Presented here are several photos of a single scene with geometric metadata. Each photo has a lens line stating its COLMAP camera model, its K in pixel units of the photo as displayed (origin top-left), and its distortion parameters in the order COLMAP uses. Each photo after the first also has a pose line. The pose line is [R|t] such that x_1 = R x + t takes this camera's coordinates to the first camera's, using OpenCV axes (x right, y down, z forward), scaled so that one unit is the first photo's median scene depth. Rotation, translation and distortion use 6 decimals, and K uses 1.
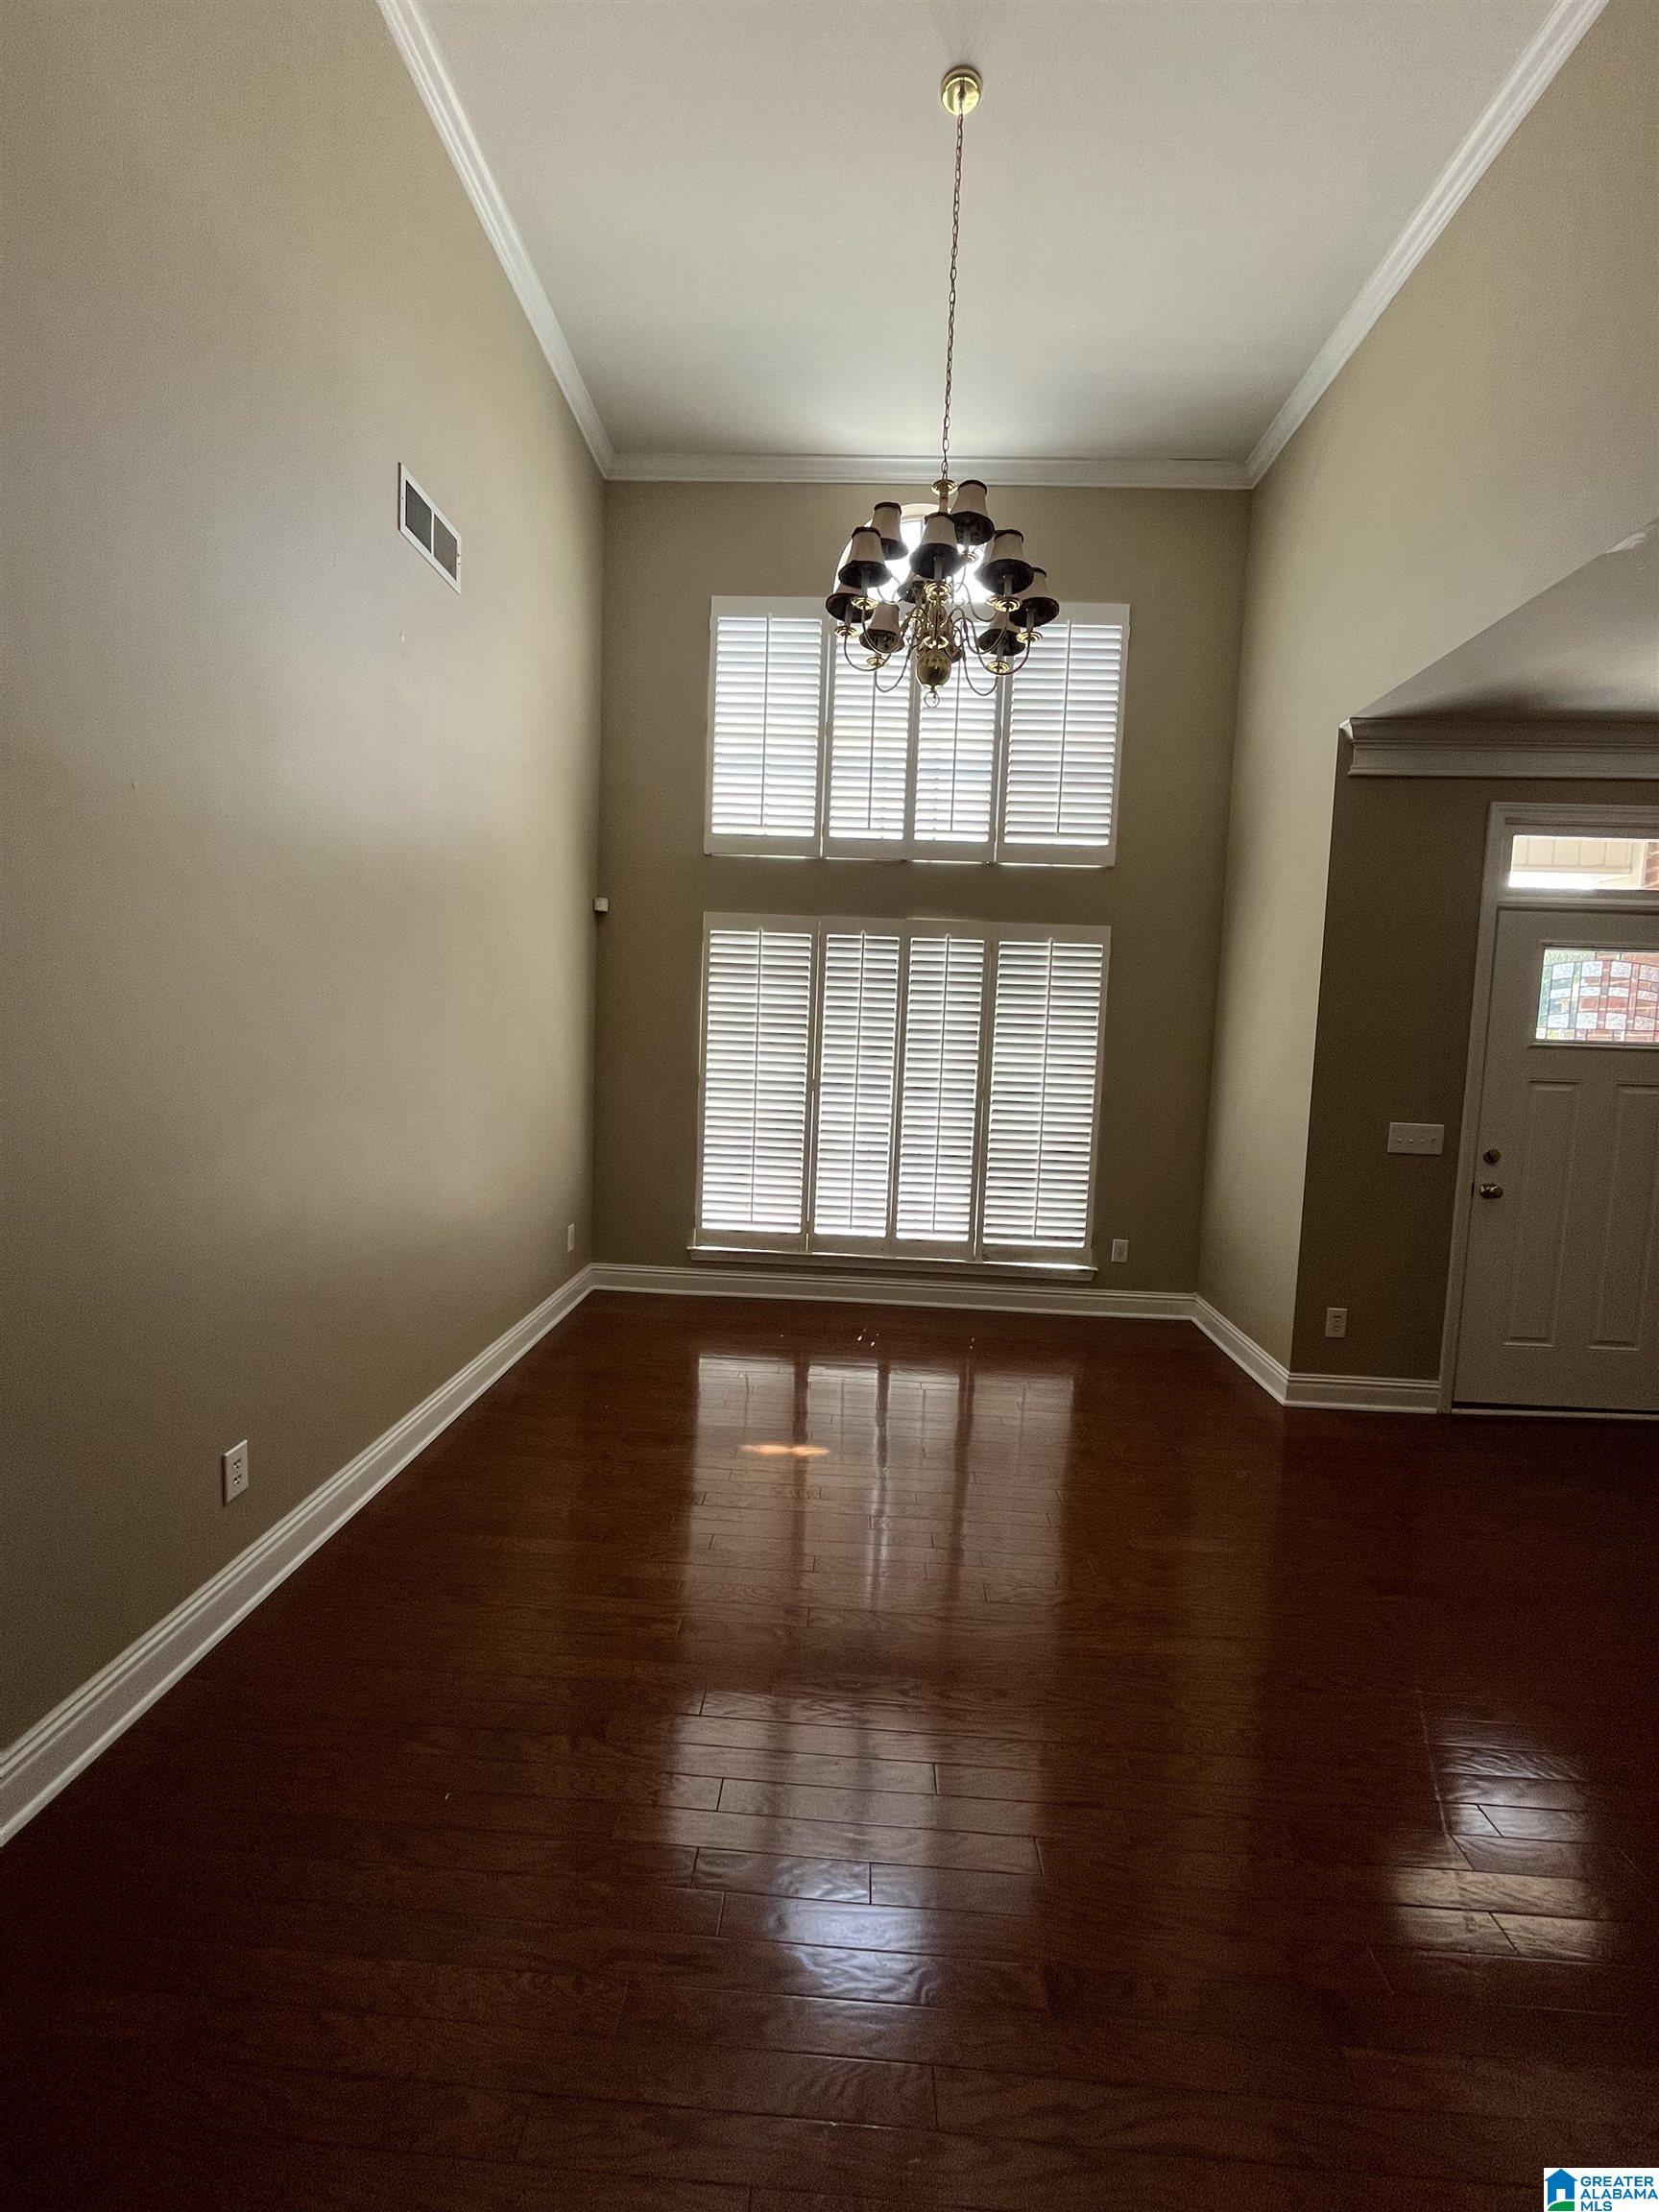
lens RADIAL K [[893.5, 0, 828.6], [0, 893.5, 1103.9], [0, 0, 1]] dist [-0.001356, -0.000792]
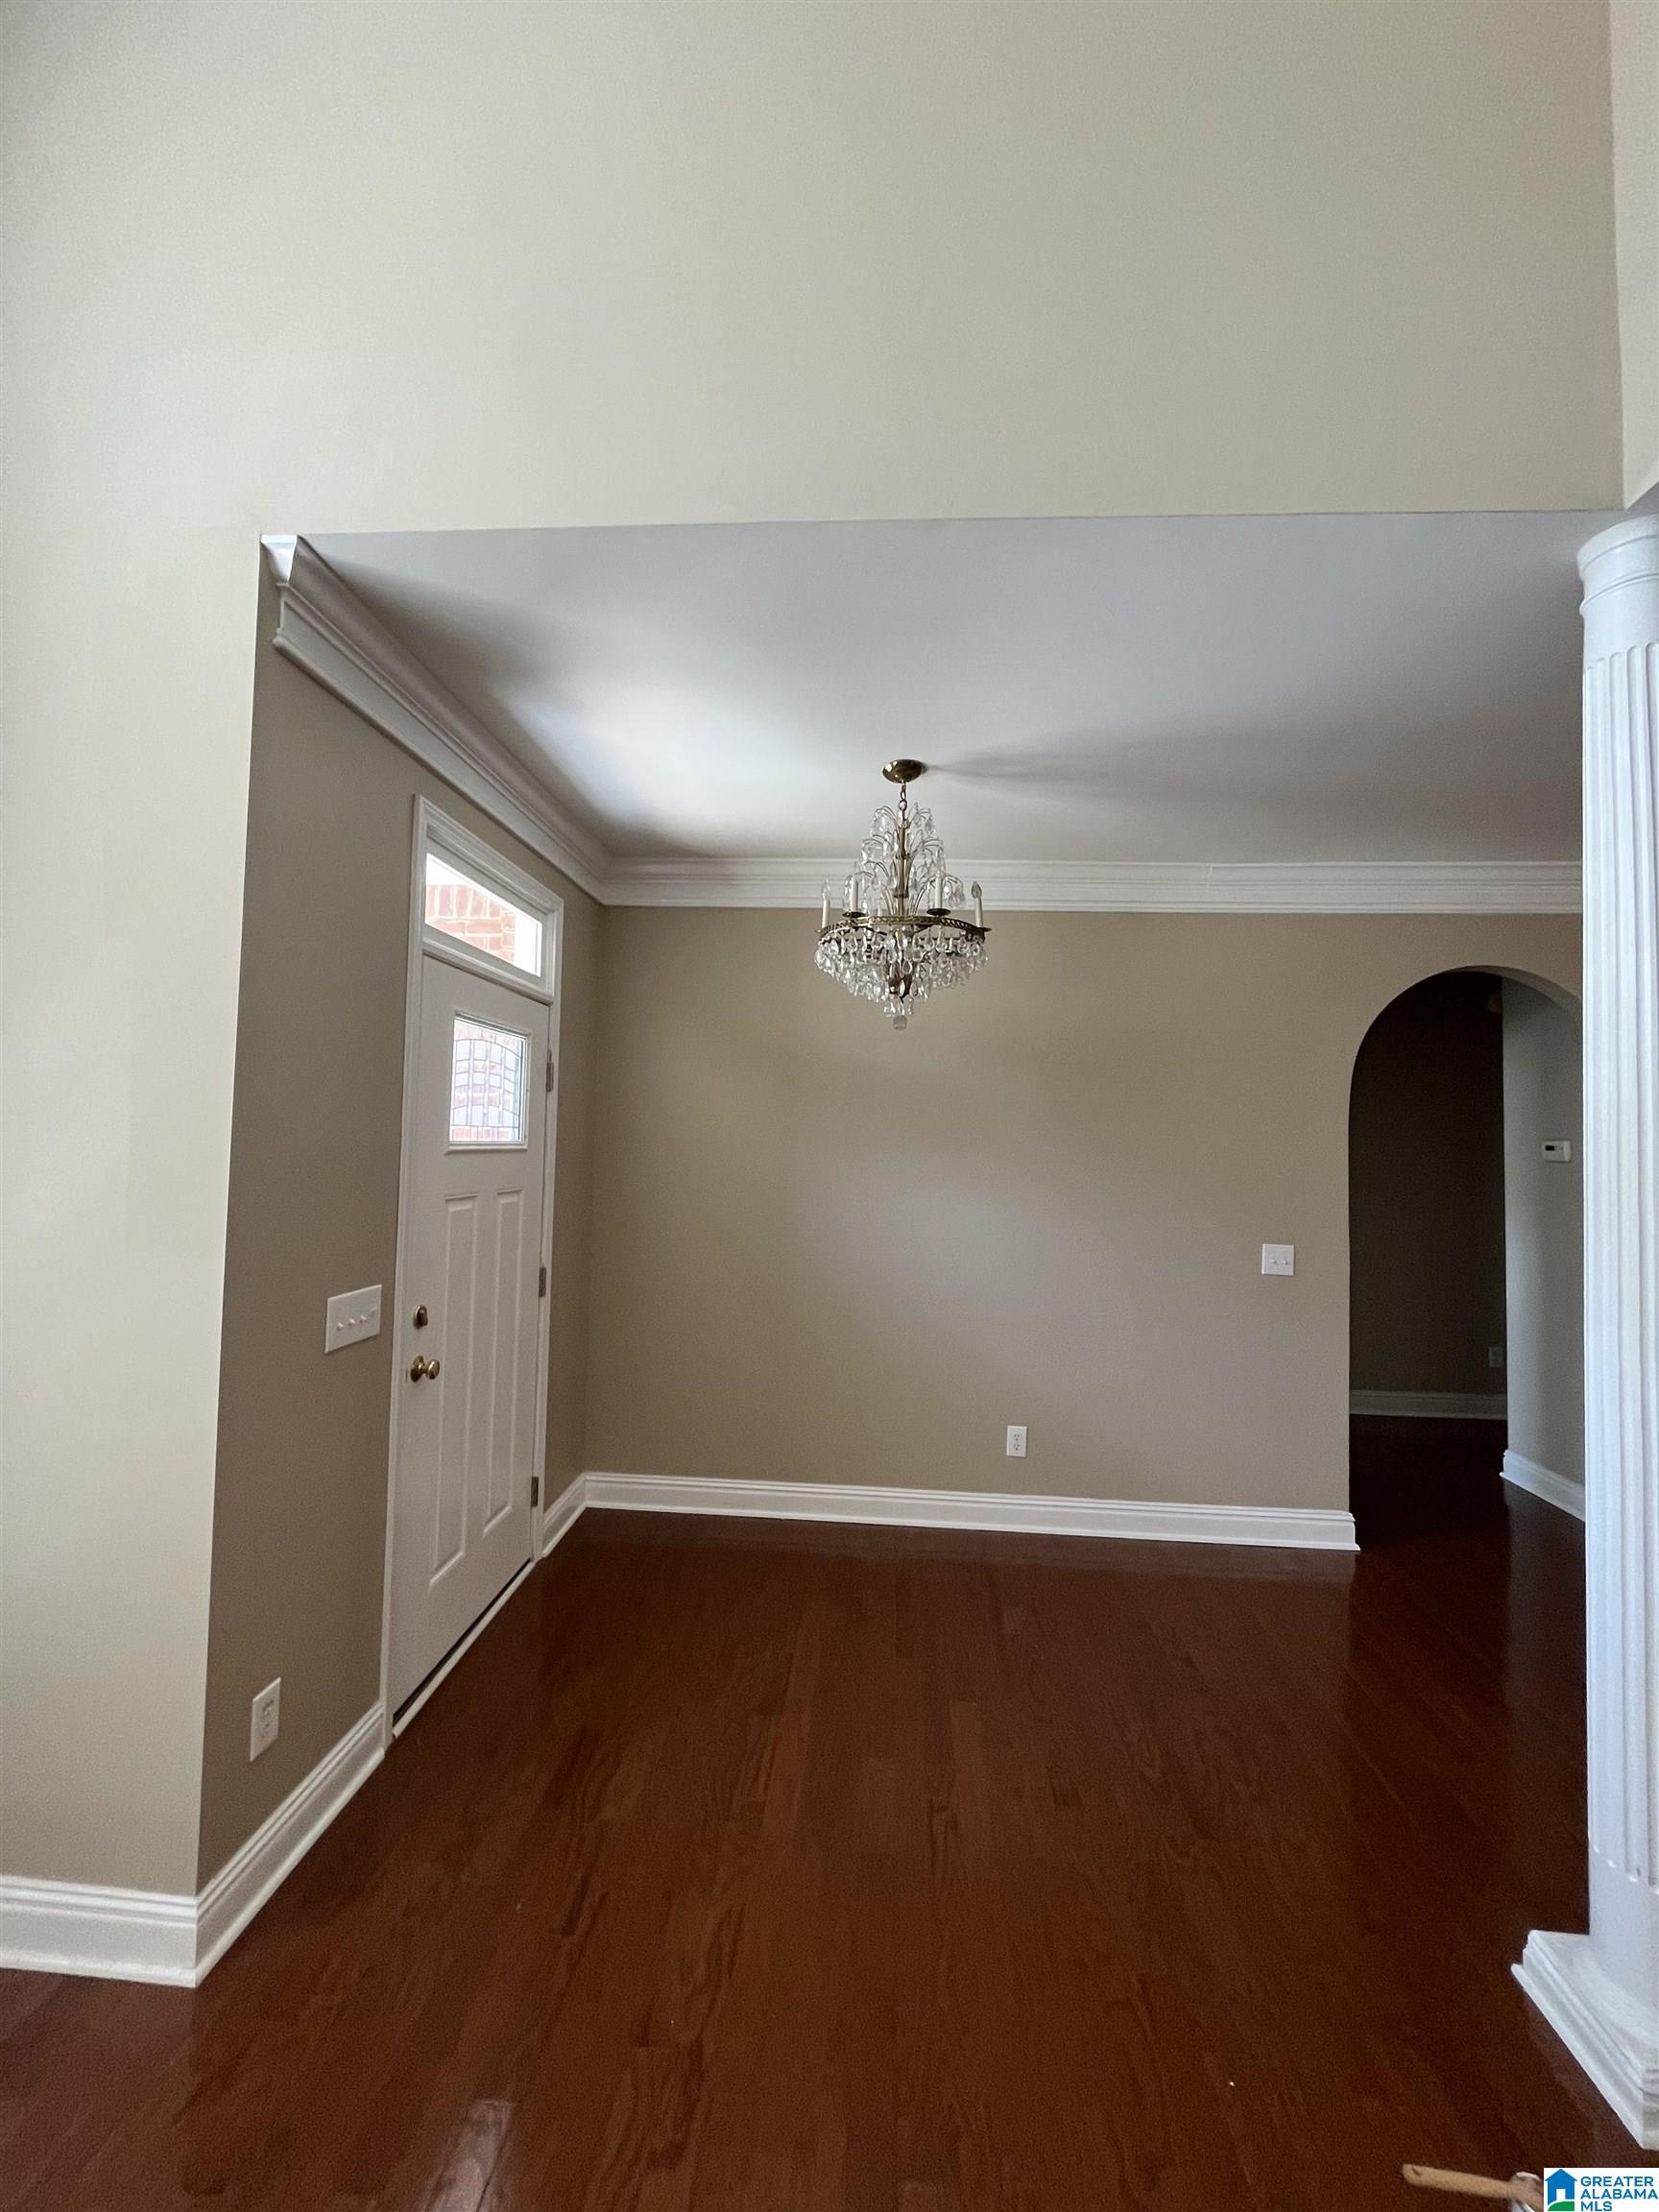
lens RADIAL K [[893.5, 0, 828.6], [0, 893.5, 1103.9], [0, 0, 1]] dist [-0.001356, -0.000792]
pose [[0.026905, -0.000174, 0.999638, 0.077438], [0.057164, 0.998364, -0.001365, -0.084587], [-0.998002, 0.057180, 0.026871, 0.674171]]
